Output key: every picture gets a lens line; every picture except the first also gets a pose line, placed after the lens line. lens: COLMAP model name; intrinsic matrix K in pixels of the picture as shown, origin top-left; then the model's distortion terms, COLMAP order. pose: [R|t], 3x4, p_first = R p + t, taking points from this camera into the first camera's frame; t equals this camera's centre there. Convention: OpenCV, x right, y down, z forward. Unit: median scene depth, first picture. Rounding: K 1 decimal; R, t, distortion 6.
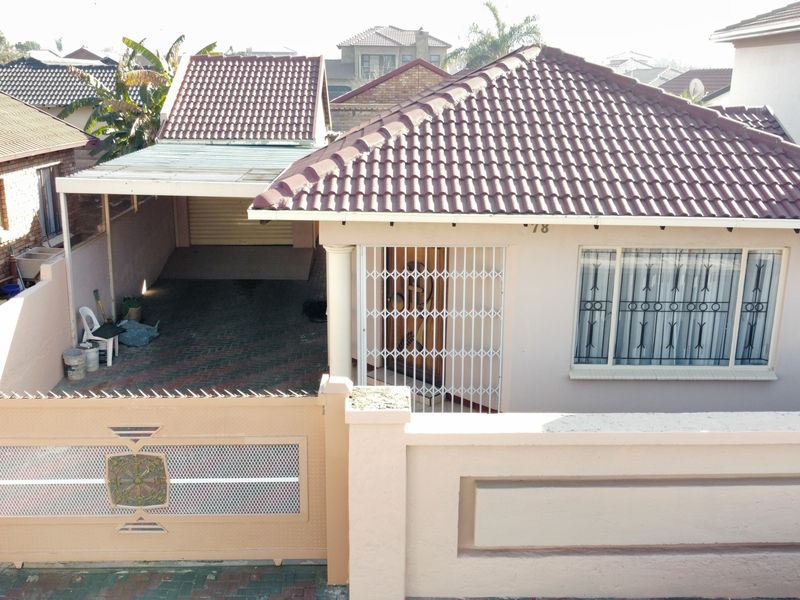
lens RADIAL K [[800.4, 0, 399.8], [0, 800.4, 301.1], [0, 0, 1]] dist [-0.011578, 0.000000]
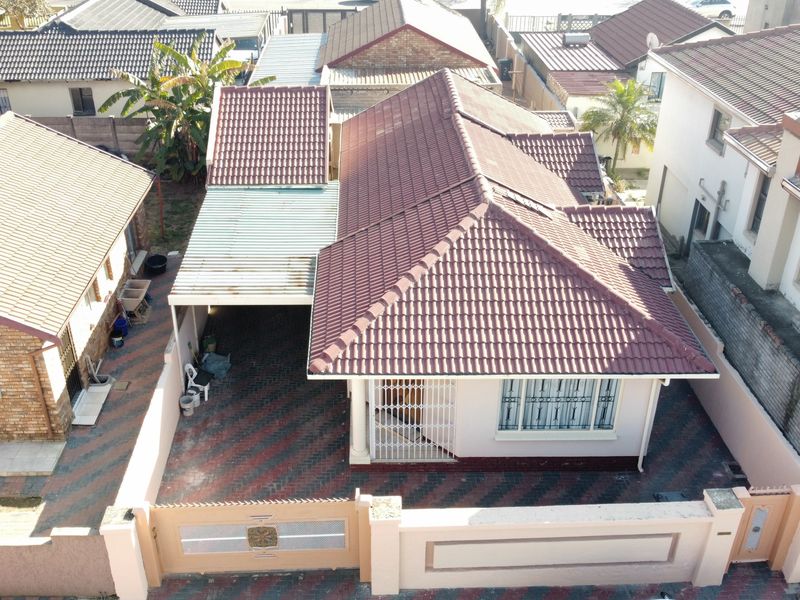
lens RADIAL K [[800.4, 0, 400.9], [0, 800.4, 297.5], [0, 0, 1]] dist [-0.011578, 0.000000]
pose [[0.999892, -0.008969, 0.011676, -0.004377], [0.005760, 0.968130, 0.250382, -0.613740], [-0.013550, -0.250287, 0.968077, -0.557856]]
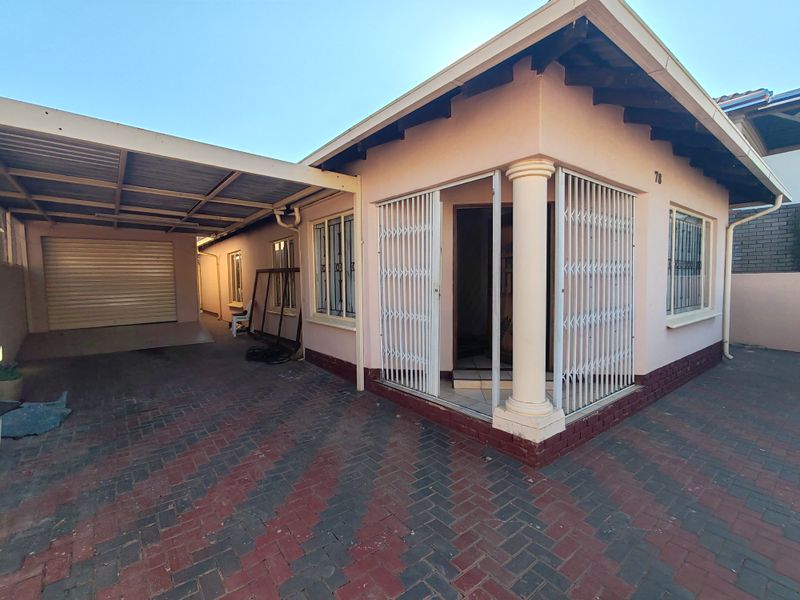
lens RADIAL K [[361.3, 0, 398.8], [0, 361.3, 299.6], [0, 0, 1]] dist [-0.000745, -0.000314]
pose [[0.797374, -0.054792, 0.600992, -0.356053], [0.183275, 0.970820, -0.154654, 0.066363], [-0.574982, 0.233464, 0.784149, 0.810605]]
